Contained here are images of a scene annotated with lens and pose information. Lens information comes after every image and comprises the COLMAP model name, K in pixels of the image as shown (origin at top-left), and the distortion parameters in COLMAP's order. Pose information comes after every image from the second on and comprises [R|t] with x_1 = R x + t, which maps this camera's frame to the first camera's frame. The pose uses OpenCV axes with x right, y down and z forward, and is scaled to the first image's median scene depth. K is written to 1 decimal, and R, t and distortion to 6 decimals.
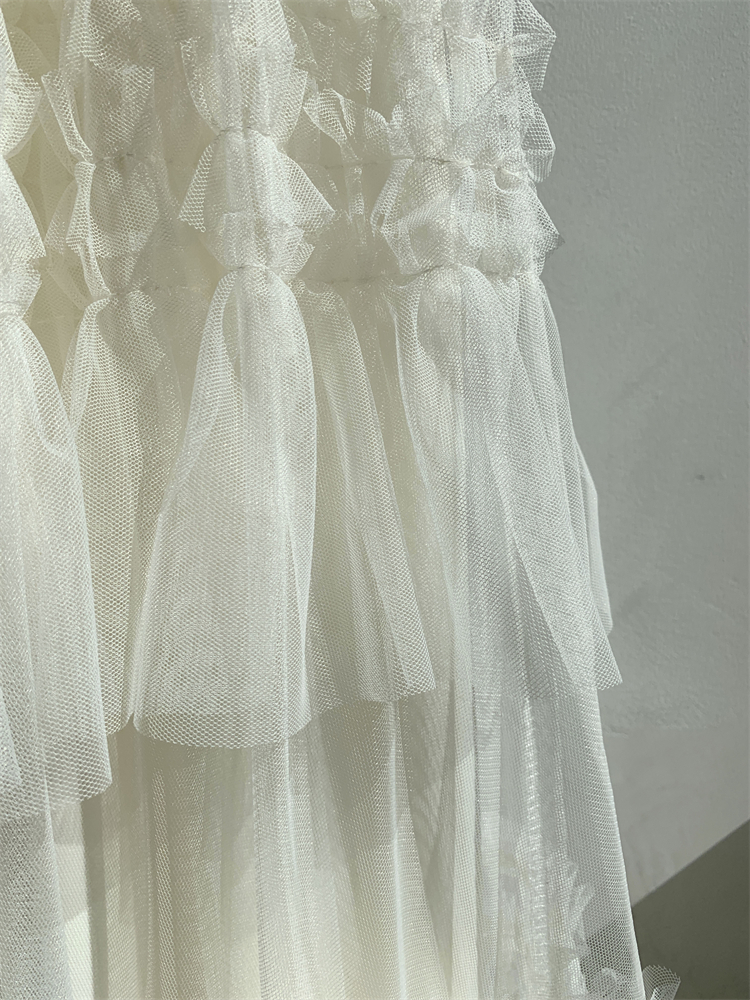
lens RADIAL K [[725.3, 0, 383.1], [0, 725.3, 505.3], [0, 0, 1]] dist [-0.002205, -0.001855]
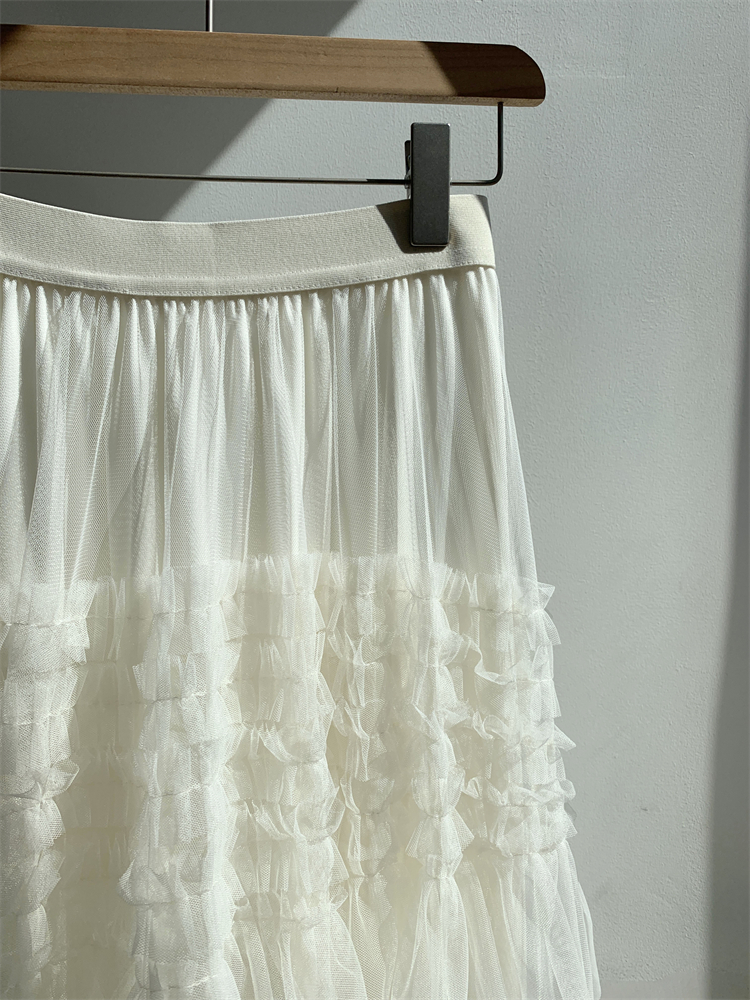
lens RADIAL K [[725.3, 0, 370.8], [0, 725.3, 498.7], [0, 0, 1]] dist [-0.002205, -0.001855]
pose [[0.998184, 0.011221, 0.059192, -0.482754], [-0.005489, 0.995354, -0.096124, -1.133653], [-0.059995, 0.095624, 0.993608, -1.114331]]
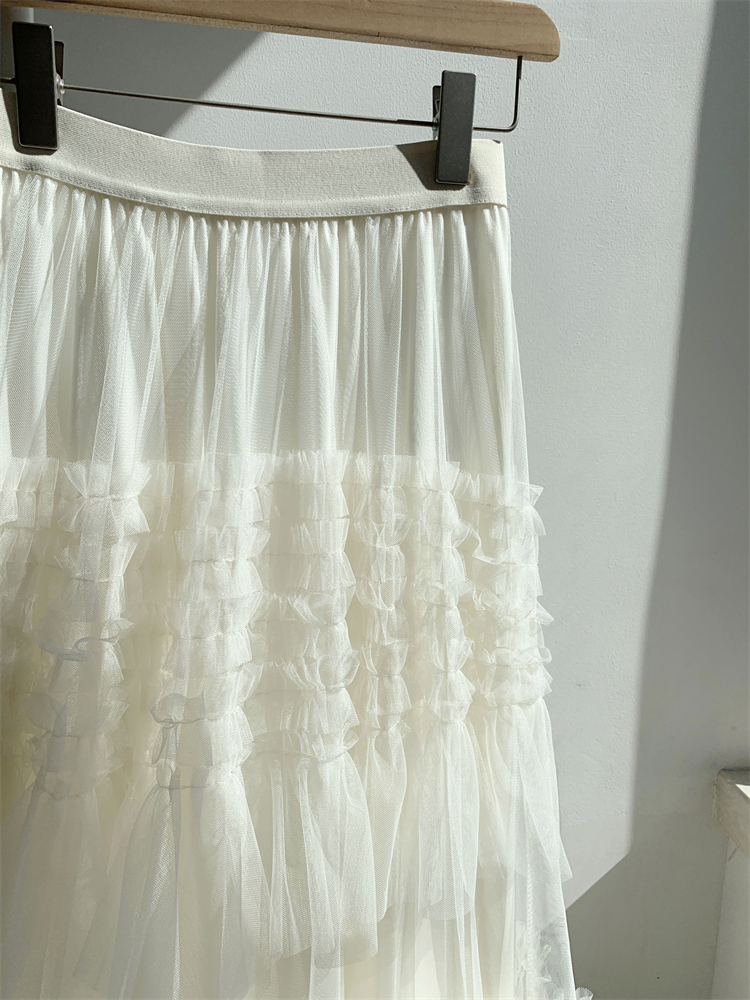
lens RADIAL K [[725.3, 0, 377.4], [0, 725.3, 516.8], [0, 0, 1]] dist [-0.002205, -0.001855]
pose [[0.991142, 0.035066, 0.128092, -0.697824], [-0.032767, 0.999263, -0.020017, -0.919287], [-0.128700, 0.015643, 0.991560, -1.418517]]
